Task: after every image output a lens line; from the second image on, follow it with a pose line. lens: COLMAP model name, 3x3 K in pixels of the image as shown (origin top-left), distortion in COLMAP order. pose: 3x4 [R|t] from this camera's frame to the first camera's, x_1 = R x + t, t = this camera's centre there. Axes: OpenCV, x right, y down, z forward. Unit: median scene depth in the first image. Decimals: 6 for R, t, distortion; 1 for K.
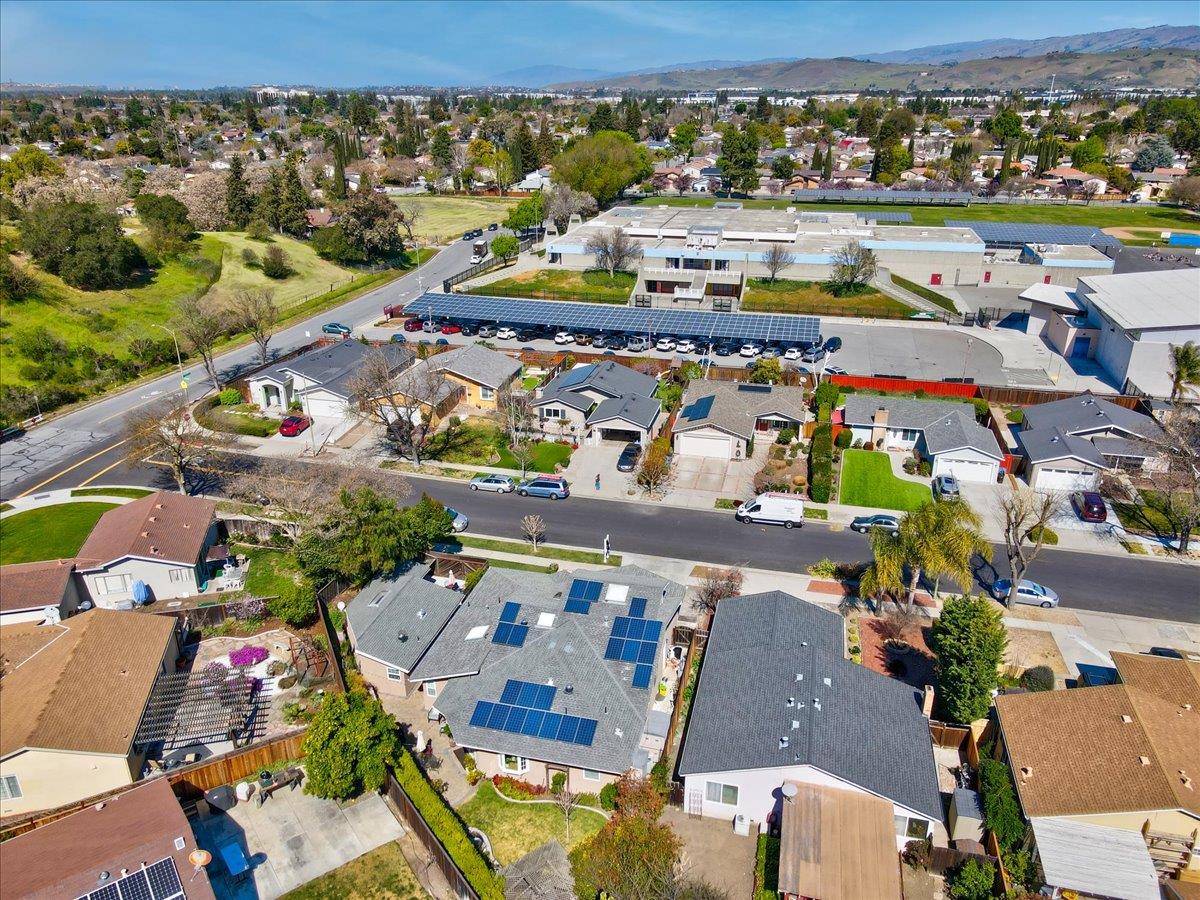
lens RADIAL K [[871.5, 0, 603.4], [0, 871.5, 453.2], [0, 0, 1]] dist [0.004118, 0.022267]
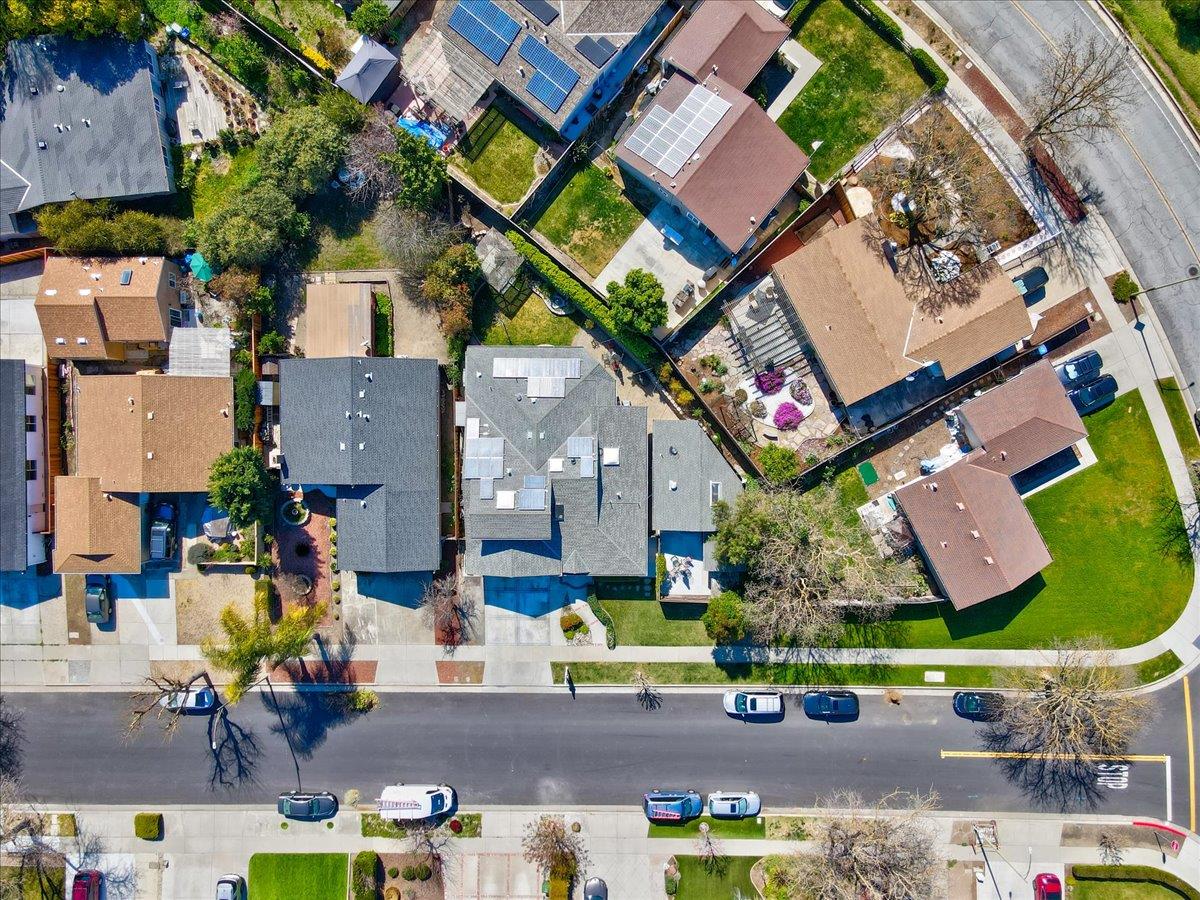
lens RADIAL K [[871.5, 0, 603.4], [0, 871.5, 453.2], [0, 0, 1]] dist [0.004118, 0.022267]
pose [[-0.970291, 0.241029, 0.020976, -0.069641], [-0.079874, -0.400963, 0.912605, -0.412343], [0.228375, 0.883818, 0.408303, 0.205776]]
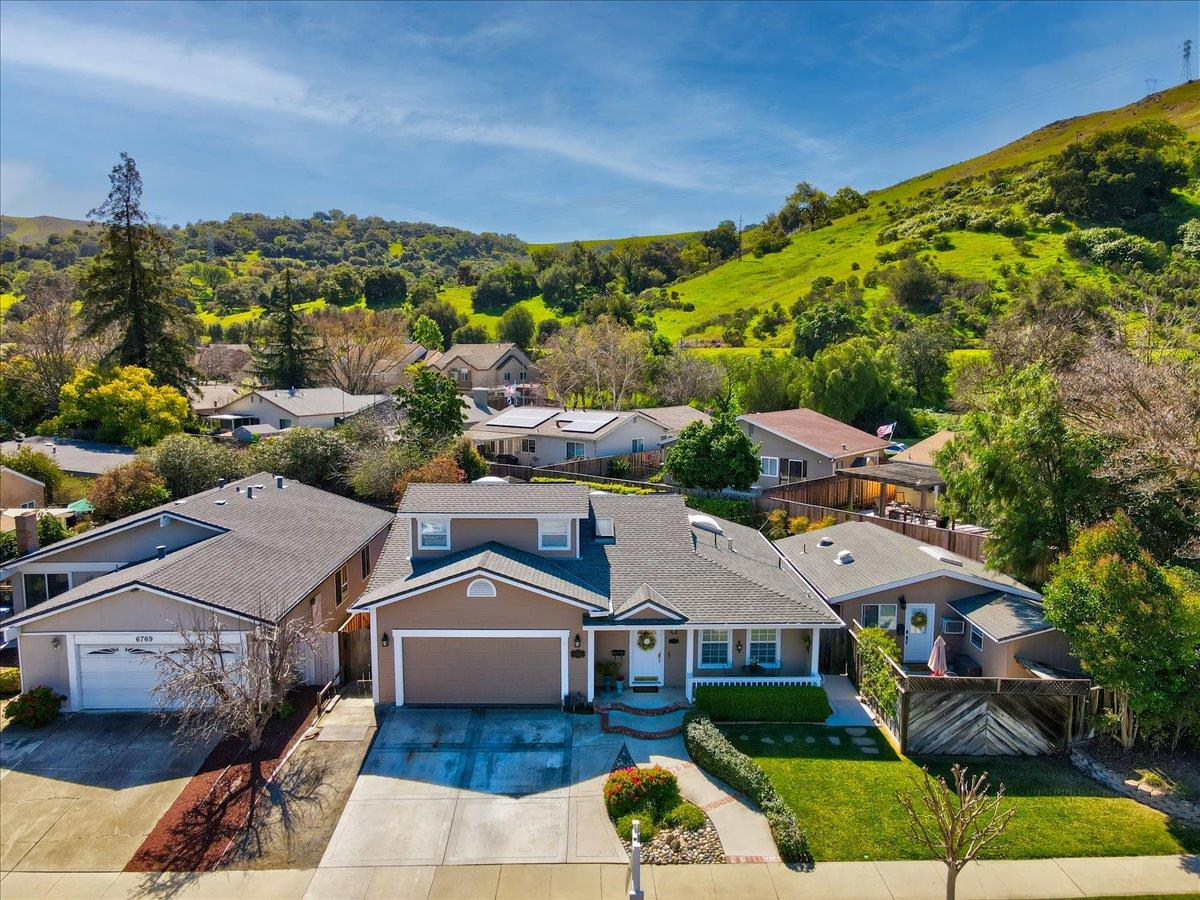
lens RADIAL K [[871.5, 0, 603.4], [0, 871.5, 453.2], [0, 0, 1]] dist [0.004118, 0.022267]
pose [[-0.967710, 0.030084, -0.250264, 0.039103], [-0.097700, 0.870475, 0.482420, -0.062484], [0.232361, 0.491293, -0.839428, 0.649952]]
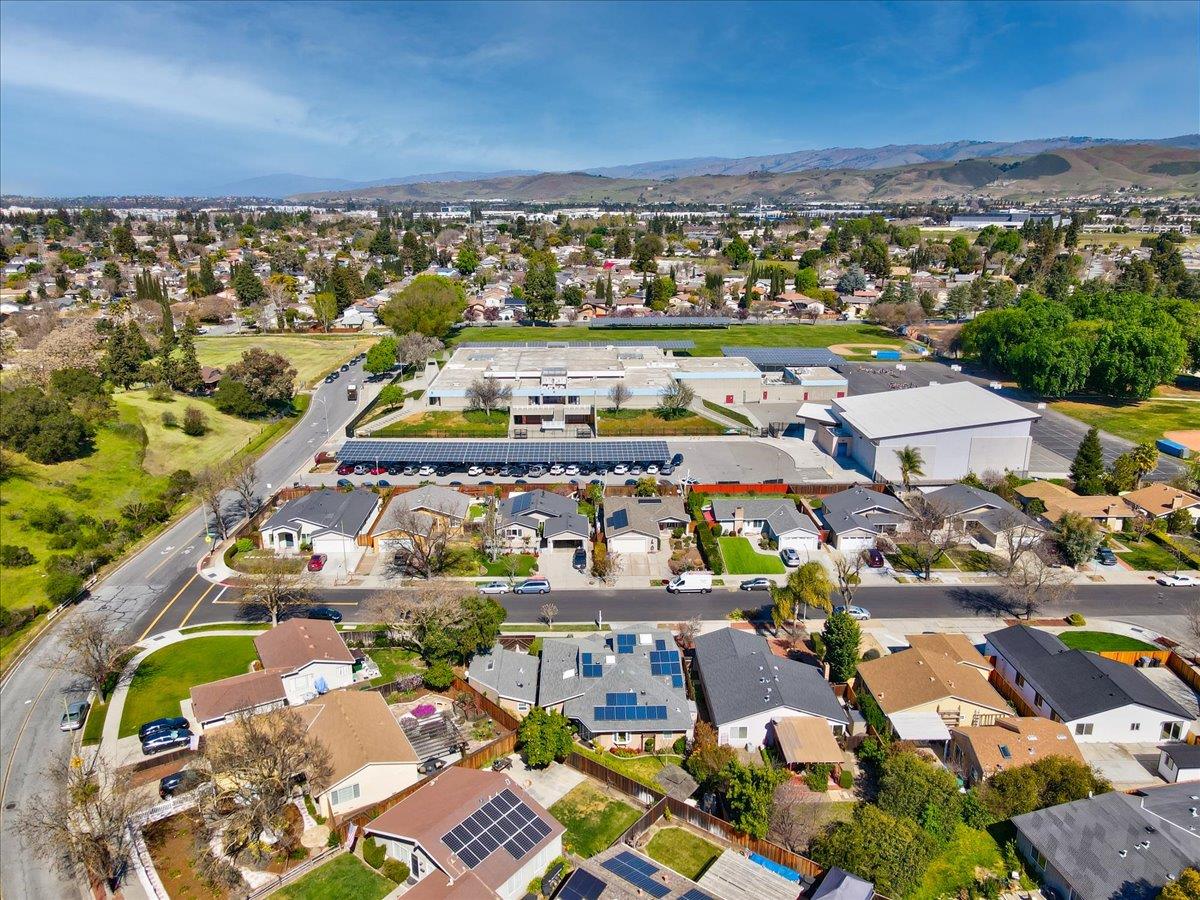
lens RADIAL K [[871.5, 0, 603.4], [0, 871.5, 453.2], [0, 0, 1]] dist [0.004118, 0.022267]
pose [[0.962036, -0.076097, 0.262099, -0.208077], [0.104338, 0.989940, -0.095559, -0.018336], [-0.252190, 0.119278, 0.960298, -0.278858]]
